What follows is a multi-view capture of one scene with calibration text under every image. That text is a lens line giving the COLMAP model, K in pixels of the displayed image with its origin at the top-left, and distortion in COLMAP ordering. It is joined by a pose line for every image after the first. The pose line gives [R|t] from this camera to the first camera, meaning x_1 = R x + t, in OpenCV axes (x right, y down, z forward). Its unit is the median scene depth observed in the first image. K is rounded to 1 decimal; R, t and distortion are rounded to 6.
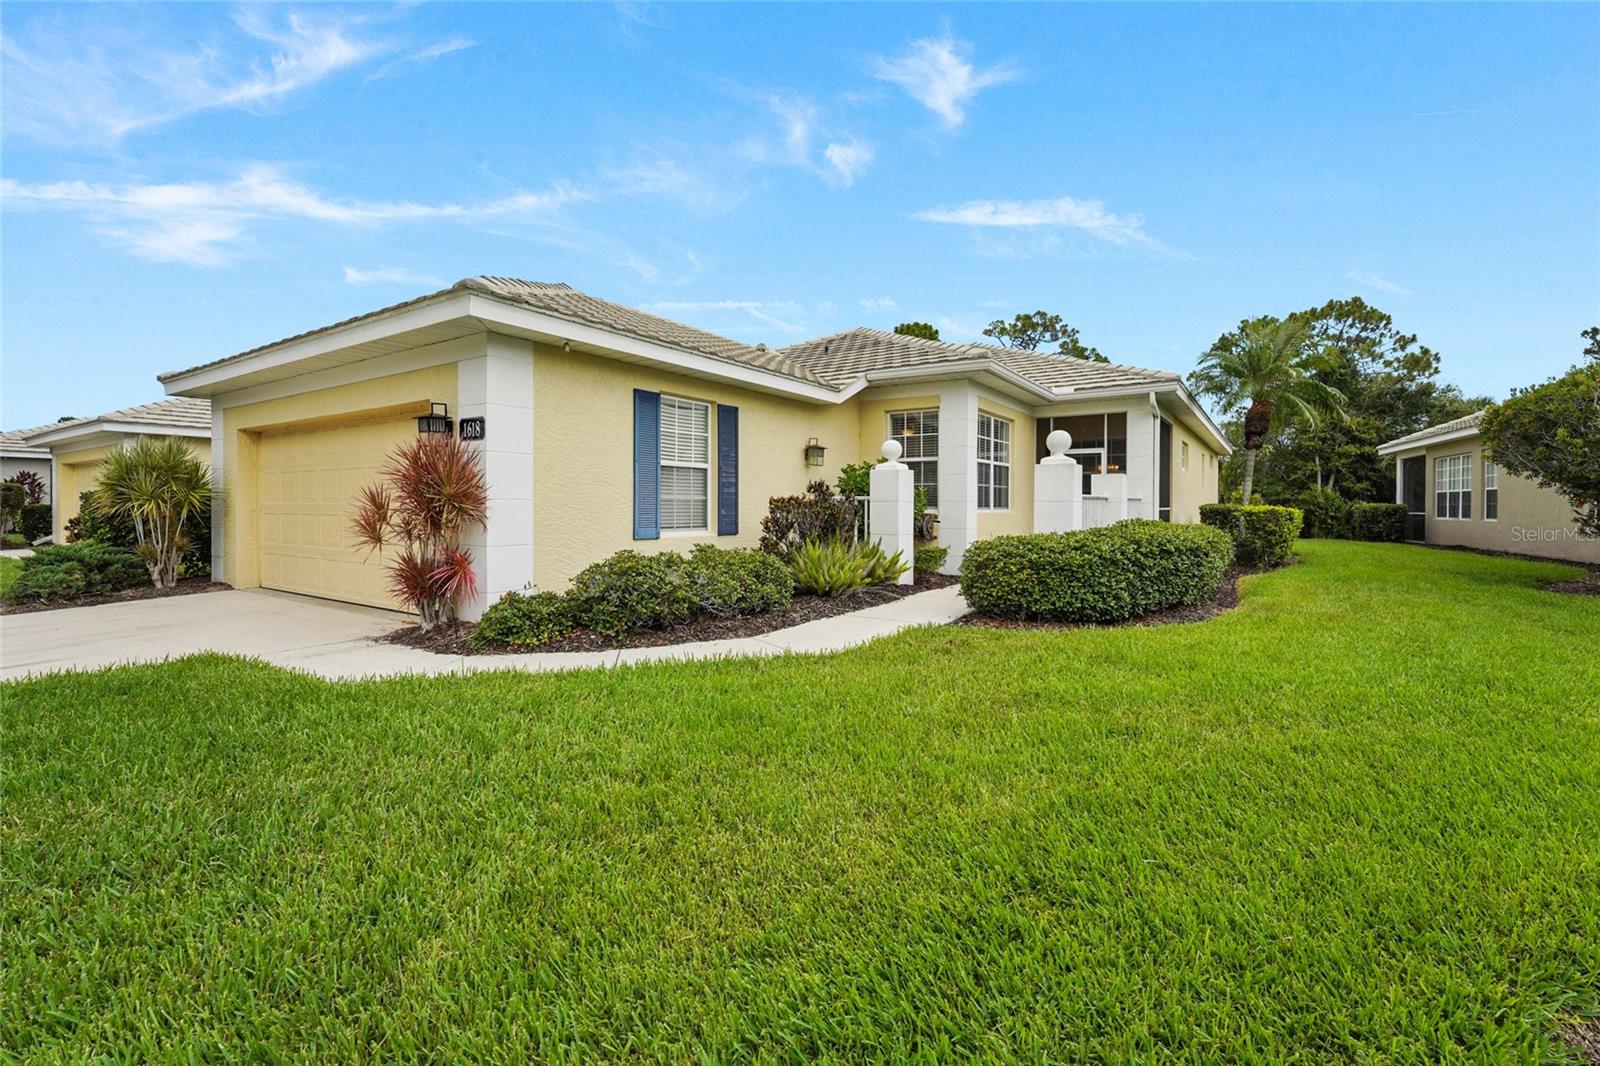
lens RADIAL K [[691.3, 0, 803.9], [0, 691.3, 528.8], [0, 0, 1]] dist [-0.000024, 0.000482]
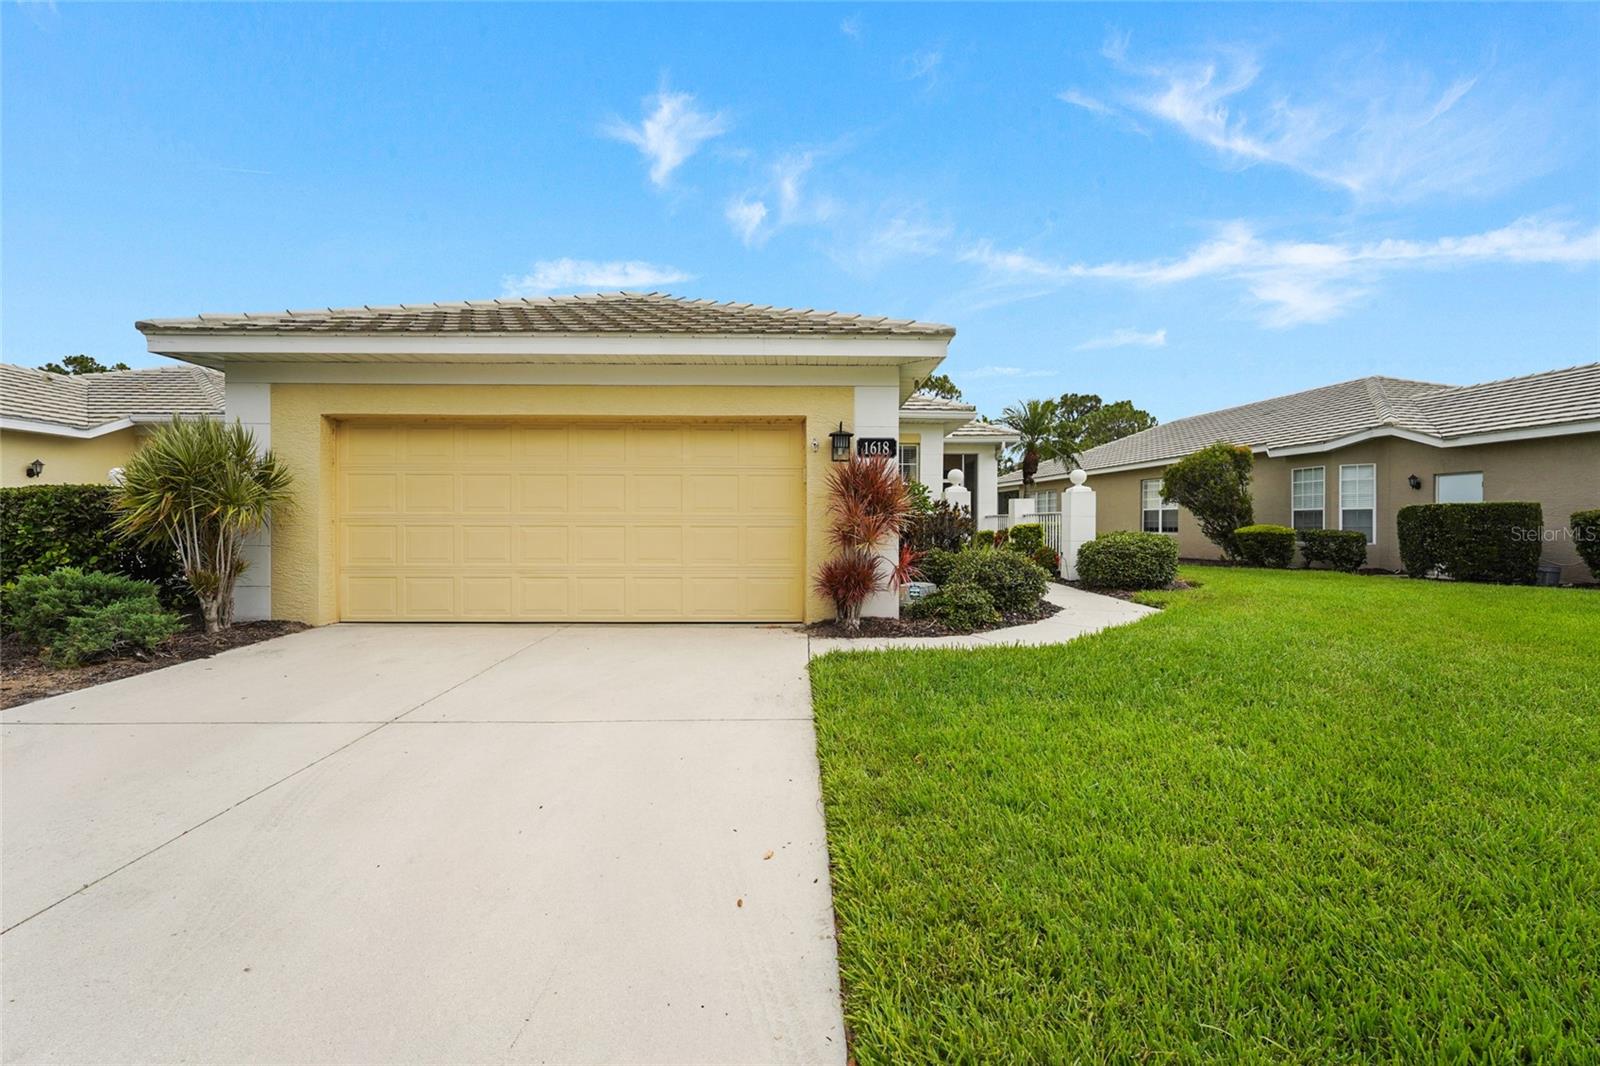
lens RADIAL K [[691.3, 0, 803.9], [0, 691.3, 528.8], [0, 0, 1]] dist [-0.000024, 0.000482]
pose [[0.822000, -0.002764, 0.569481, -0.872038], [0.020230, 0.999499, -0.024349, 0.010966], [-0.569128, 0.031536, 0.821644, 0.090904]]
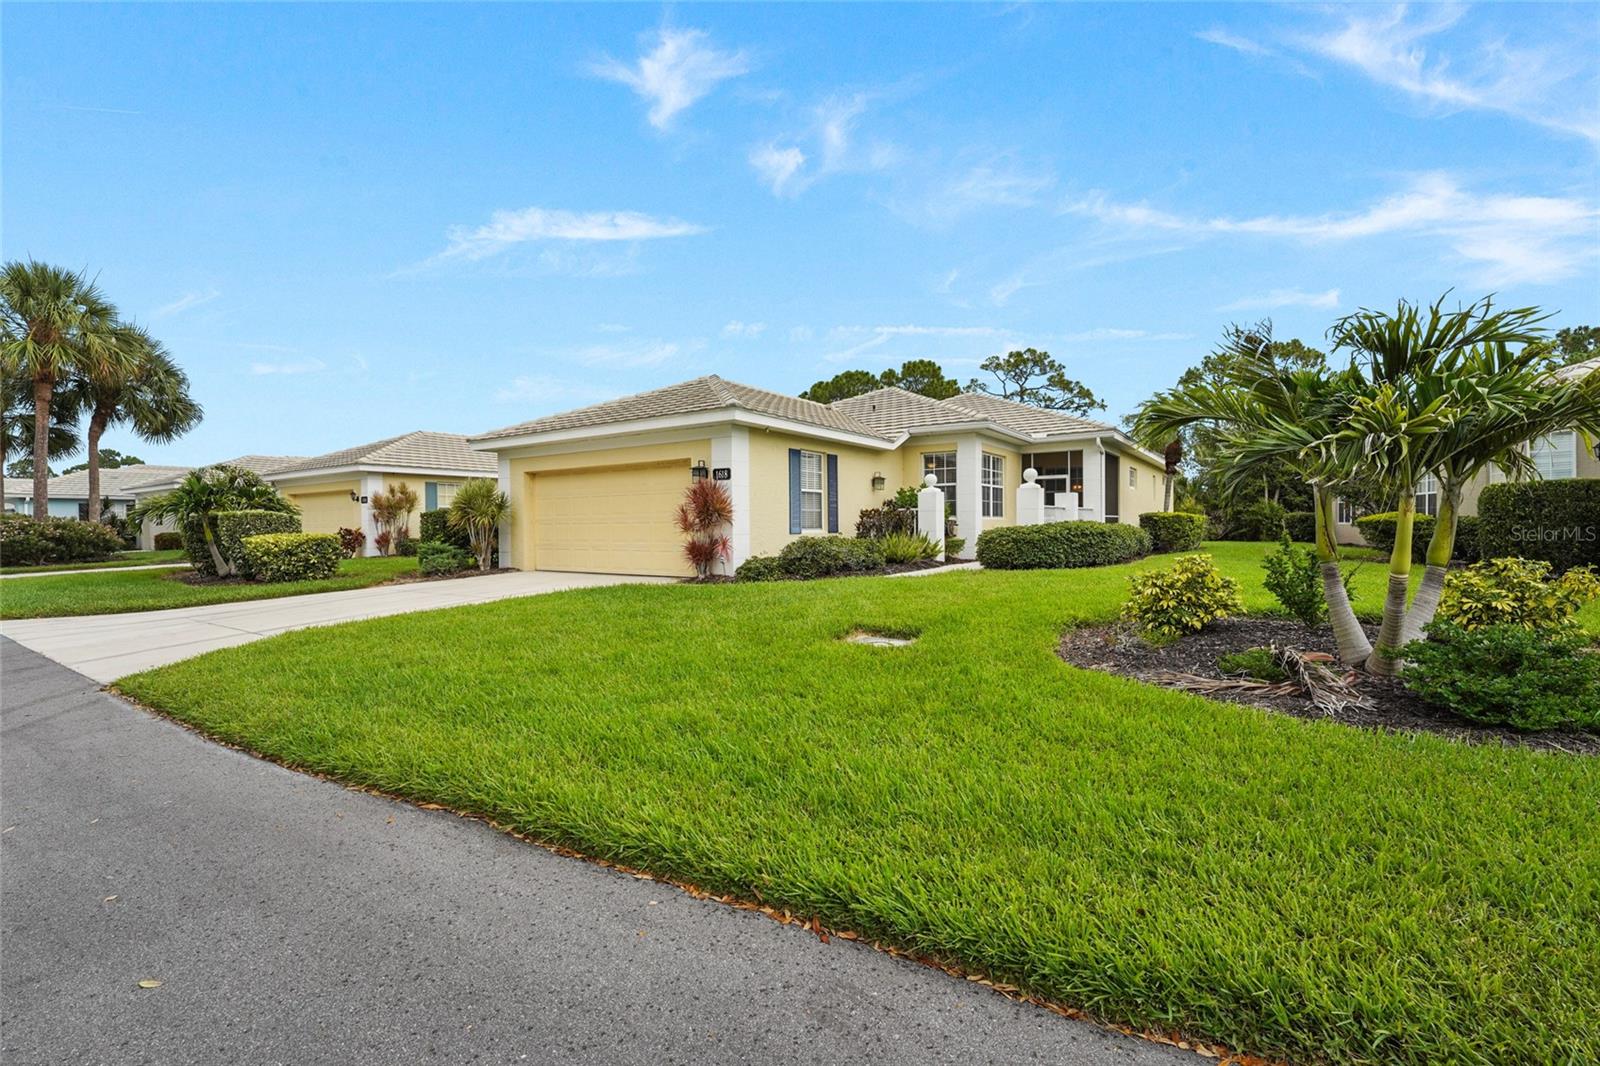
lens RADIAL K [[691.3, 0, 803.9], [0, 691.3, 528.8], [0, 0, 1]] dist [-0.000024, 0.000482]
pose [[0.999922, -0.012414, 0.001287, -0.181099], [0.012446, 0.999506, -0.028859, 0.046789], [-0.000928, 0.028872, 0.999583, -0.651437]]
